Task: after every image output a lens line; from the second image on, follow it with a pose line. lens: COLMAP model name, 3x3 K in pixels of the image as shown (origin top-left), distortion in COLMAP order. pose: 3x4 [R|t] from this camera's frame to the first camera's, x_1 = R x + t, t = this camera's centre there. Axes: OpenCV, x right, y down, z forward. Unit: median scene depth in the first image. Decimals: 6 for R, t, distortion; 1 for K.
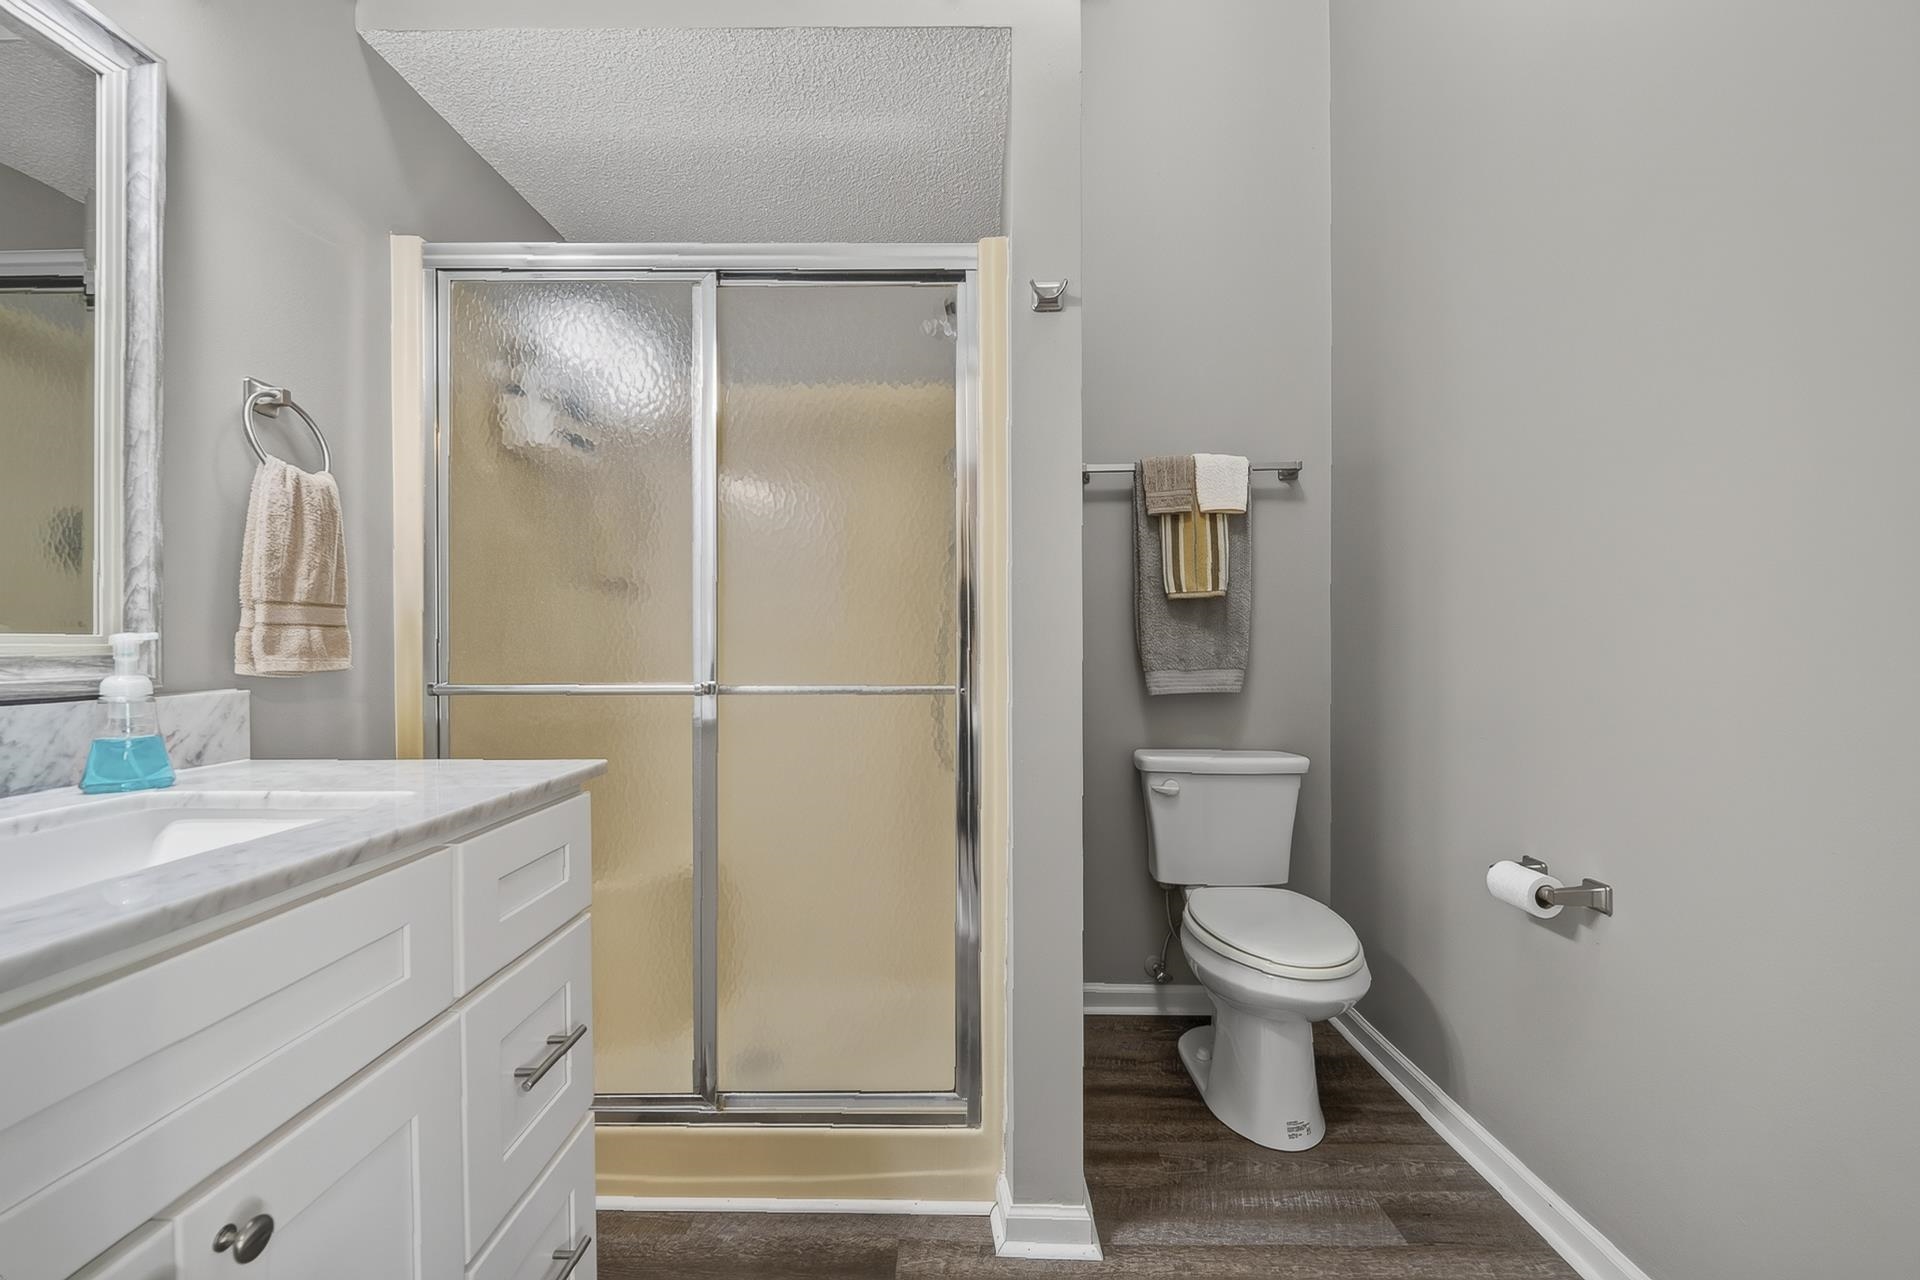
lens RADIAL K [[778.1, 0, 960.0], [0, 778.1, 636.2], [0, 0, 1]] dist [0.000935, 0.000057]
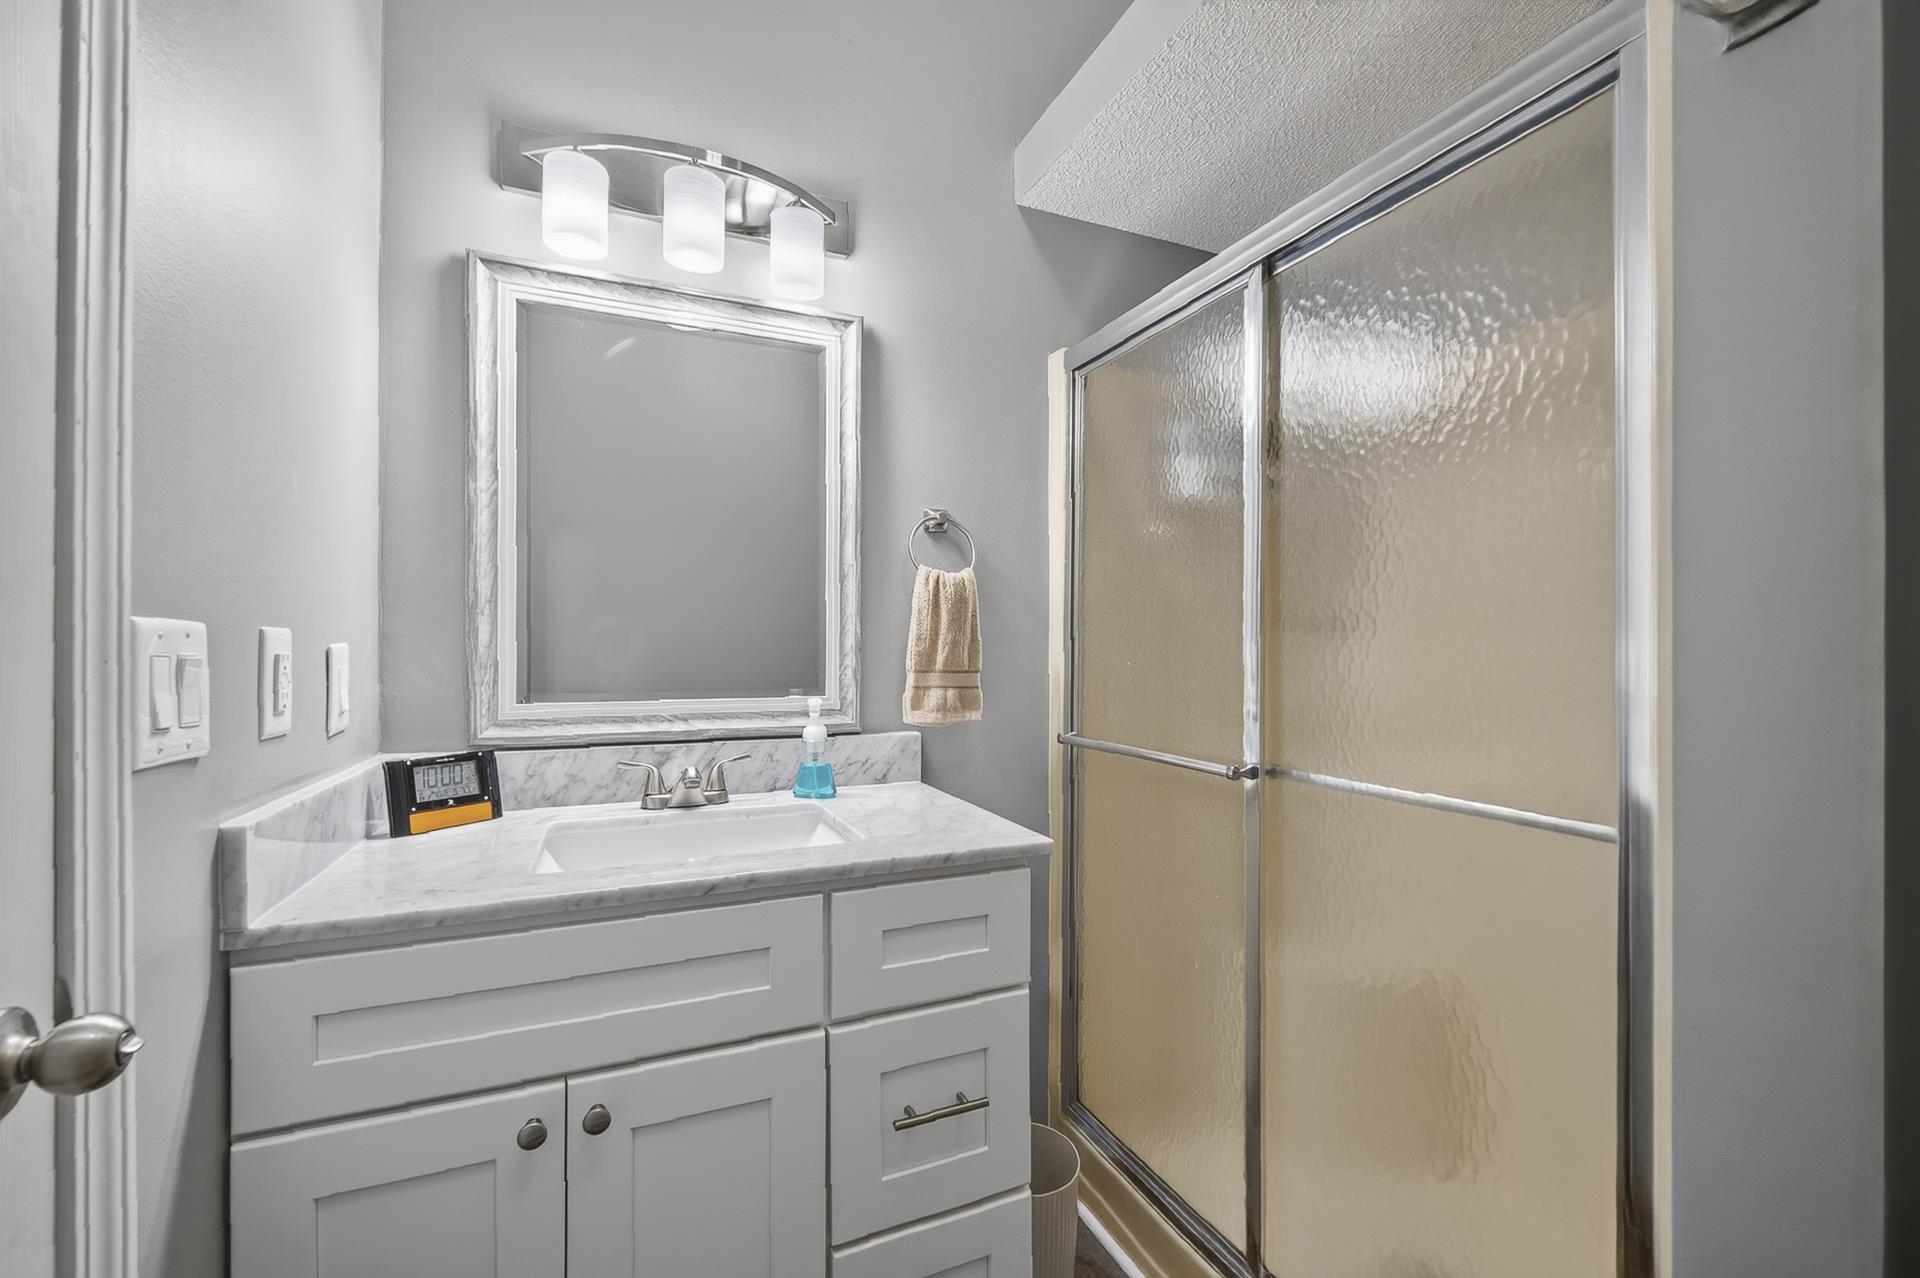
lens RADIAL K [[778.1, 0, 963.4], [0, 778.1, 646.3], [0, 0, 1]] dist [0.000935, 0.000057]
pose [[0.409644, 0.003657, -0.912238, 0.402434], [-0.000080, 0.999992, 0.003973, -0.093528], [0.912245, -0.001554, 0.409642, 0.507230]]
